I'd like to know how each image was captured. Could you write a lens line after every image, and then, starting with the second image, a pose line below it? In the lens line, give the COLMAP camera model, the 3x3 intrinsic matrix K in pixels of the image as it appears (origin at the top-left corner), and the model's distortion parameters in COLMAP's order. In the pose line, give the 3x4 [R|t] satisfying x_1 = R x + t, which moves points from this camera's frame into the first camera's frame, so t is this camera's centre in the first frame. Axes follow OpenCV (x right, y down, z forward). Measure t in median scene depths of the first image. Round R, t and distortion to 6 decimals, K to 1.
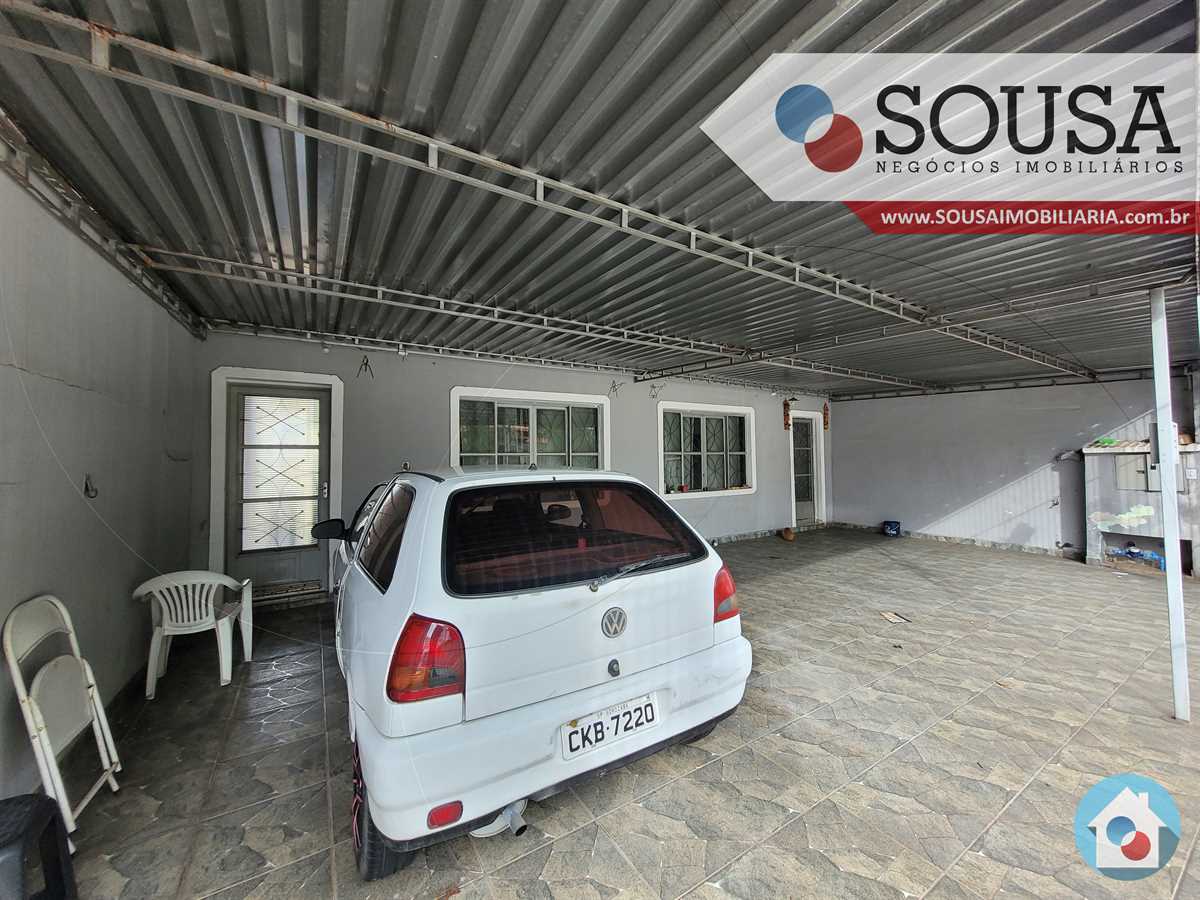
lens RADIAL K [[468.6, 0, 599.6], [0, 468.6, 447.8], [0, 0, 1]] dist [0.000473, -0.000703]
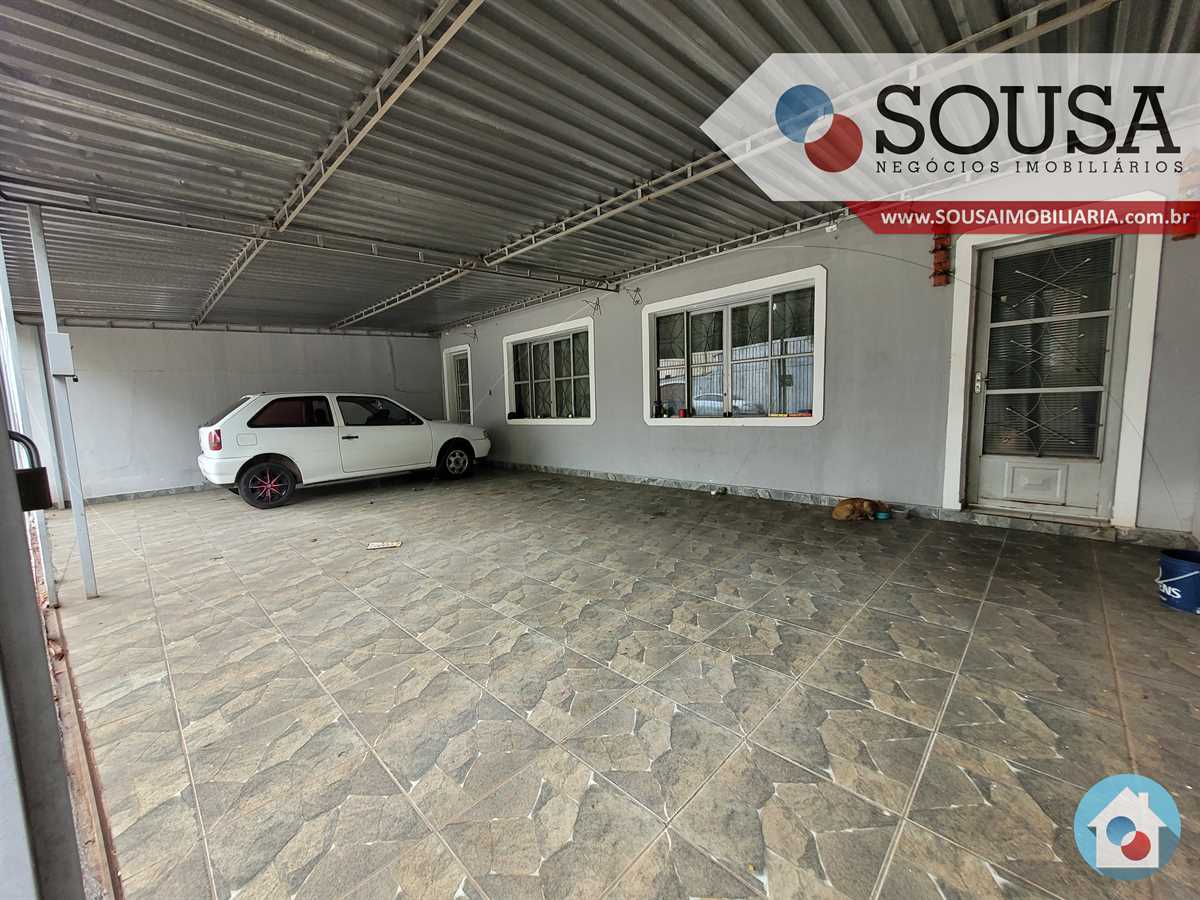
lens RADIAL K [[468.6, 0, 600.9], [0, 468.6, 453.3], [0, 0, 1]] dist [0.000473, -0.000703]
pose [[0.229217, 0.106598, -0.967521, 1.076374], [0.060381, 0.990514, 0.123436, 0.059391], [0.971501, -0.086713, 0.220606, 0.820515]]
